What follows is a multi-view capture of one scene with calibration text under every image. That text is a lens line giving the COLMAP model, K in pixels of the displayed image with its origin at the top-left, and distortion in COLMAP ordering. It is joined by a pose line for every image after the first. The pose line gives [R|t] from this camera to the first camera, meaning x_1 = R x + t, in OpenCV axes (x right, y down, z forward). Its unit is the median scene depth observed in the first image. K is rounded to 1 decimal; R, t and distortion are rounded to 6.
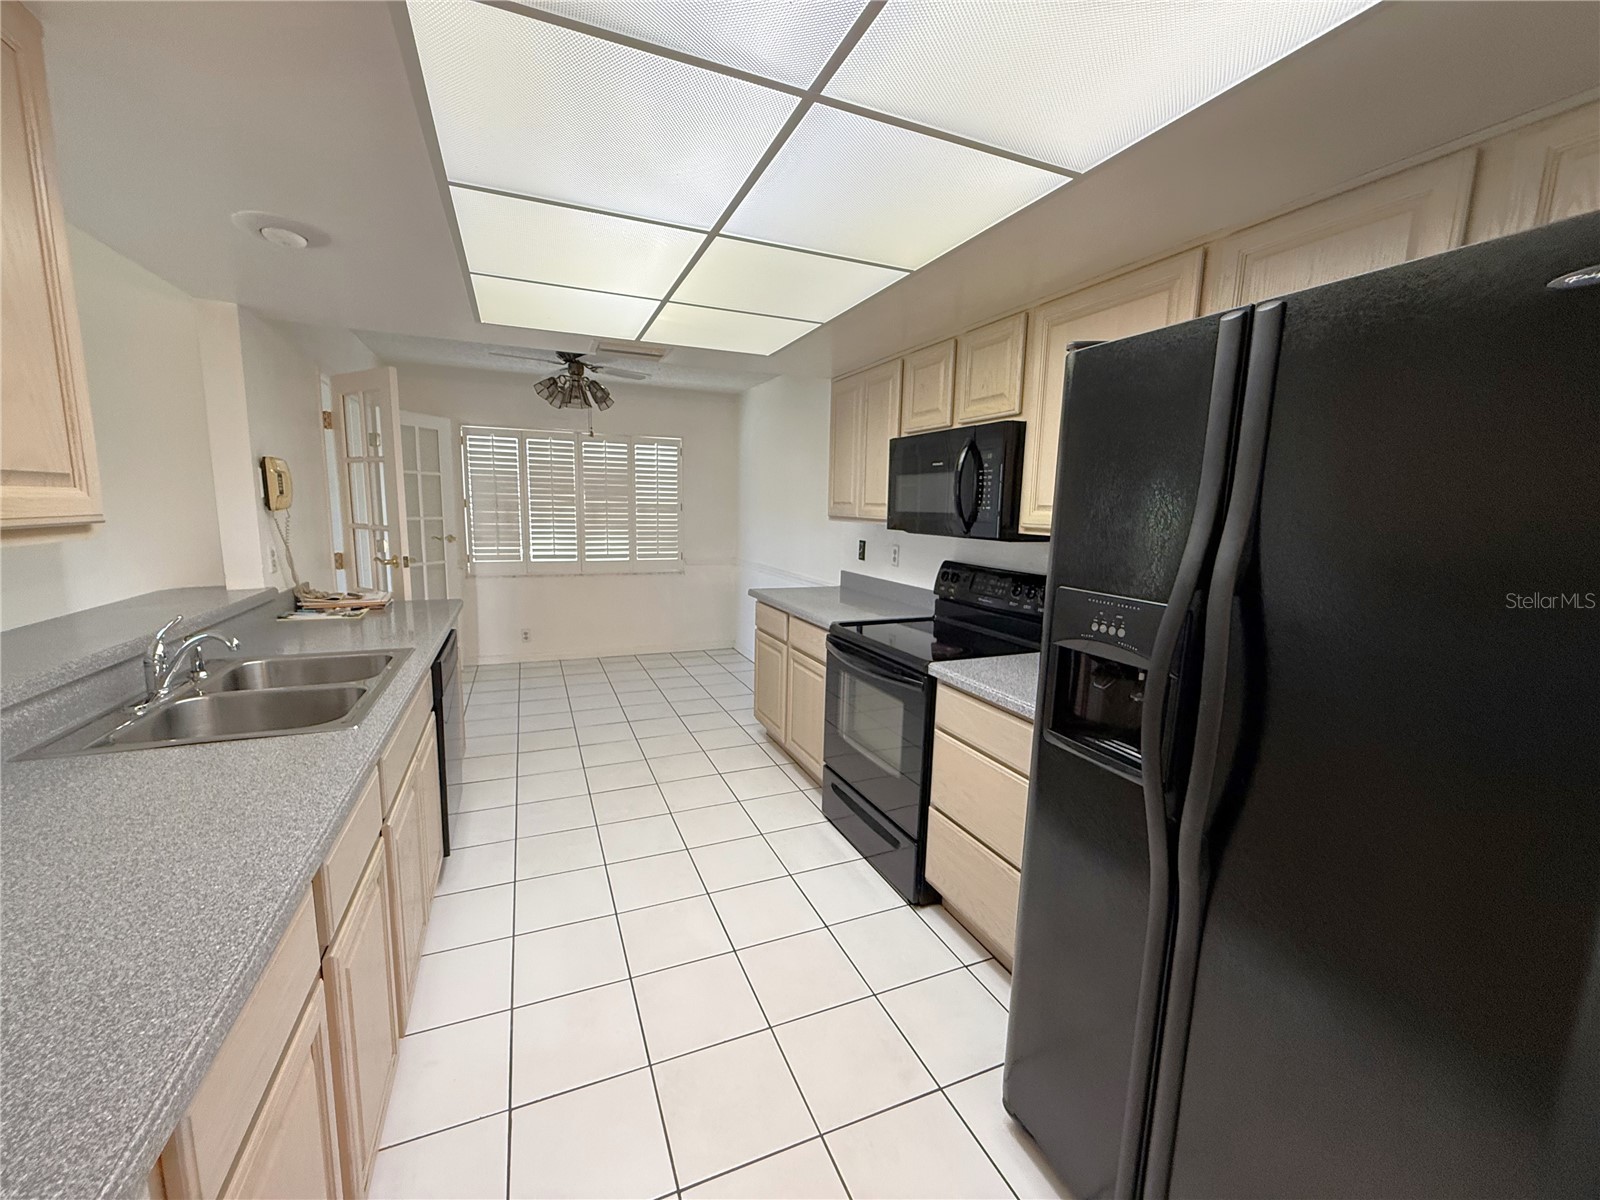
lens RADIAL K [[636.7, 0, 800.0], [0, 636.7, 600.0], [0, 0, 1]] dist [0.000706, 0.000156]
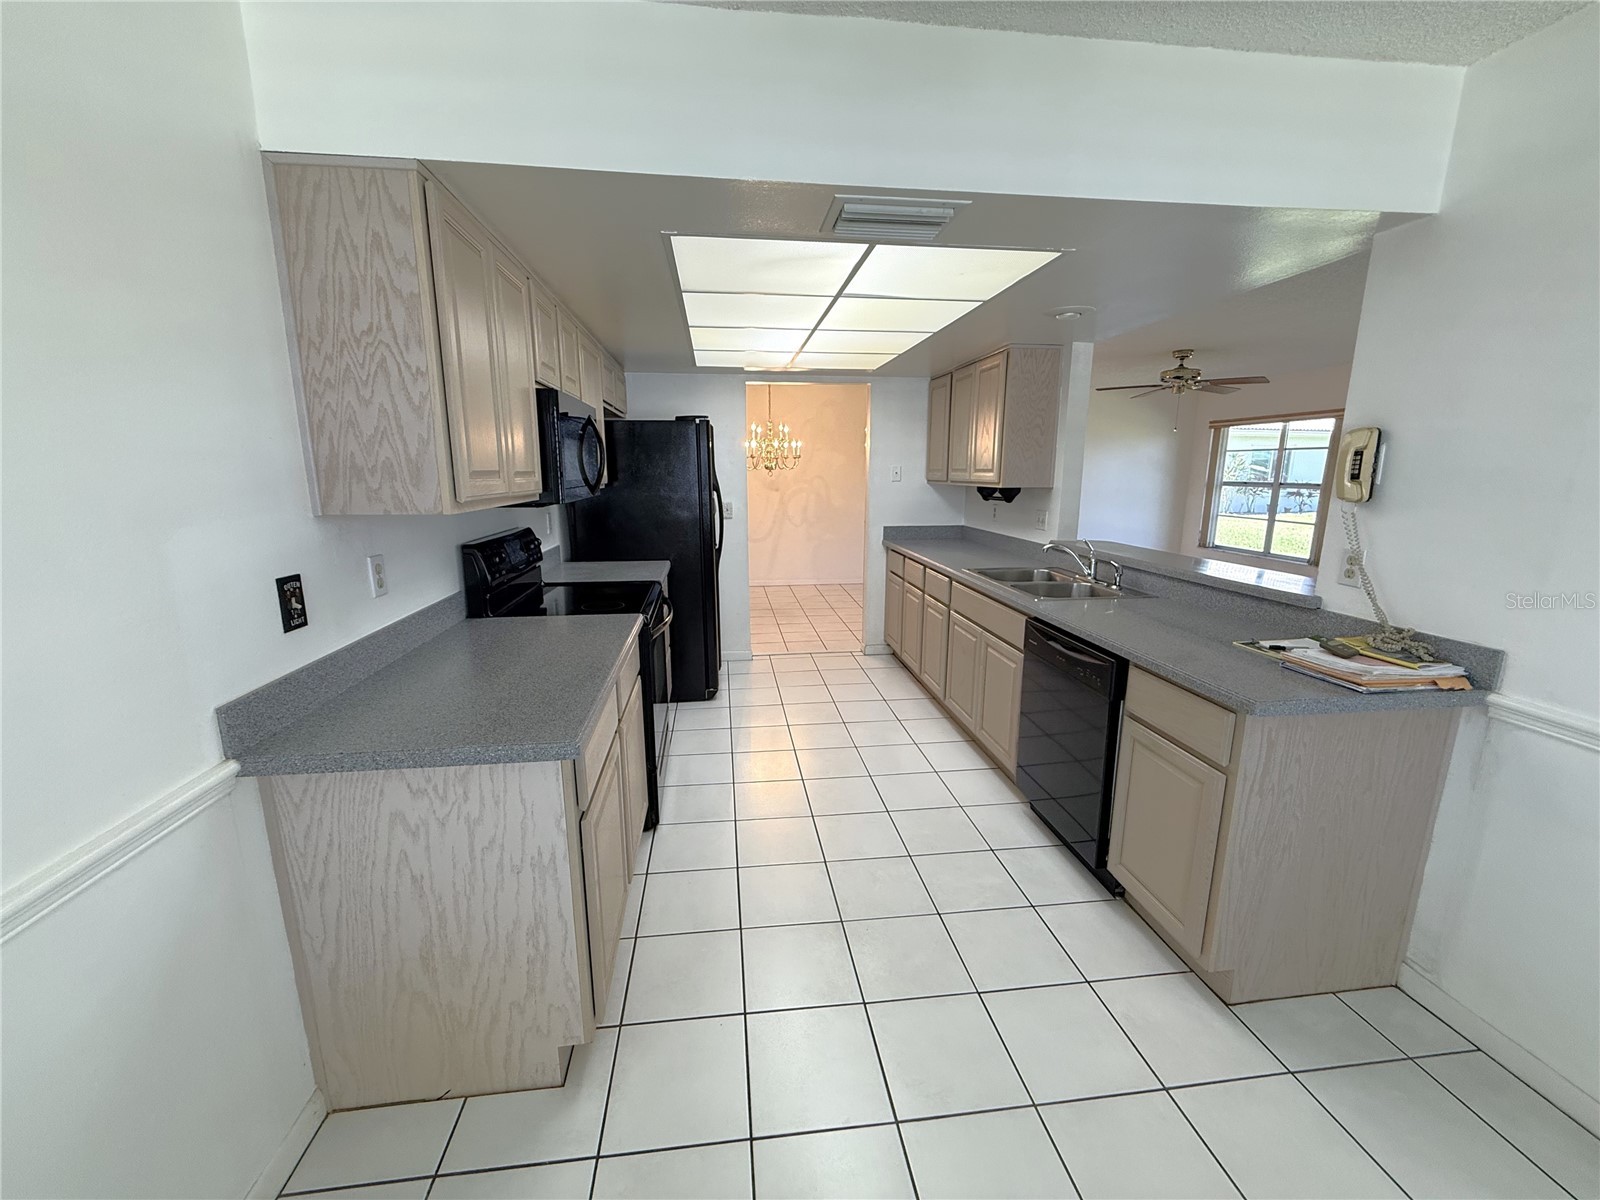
lens RADIAL K [[636.7, 0, 800.0], [0, 636.7, 600.0], [0, 0, 1]] dist [0.000706, 0.000156]
pose [[0.960598, 0.030596, -0.276253, 0.044286], [-0.019102, 0.998840, 0.044202, 0.017989], [0.277284, -0.037184, 0.960068, -0.103529]]
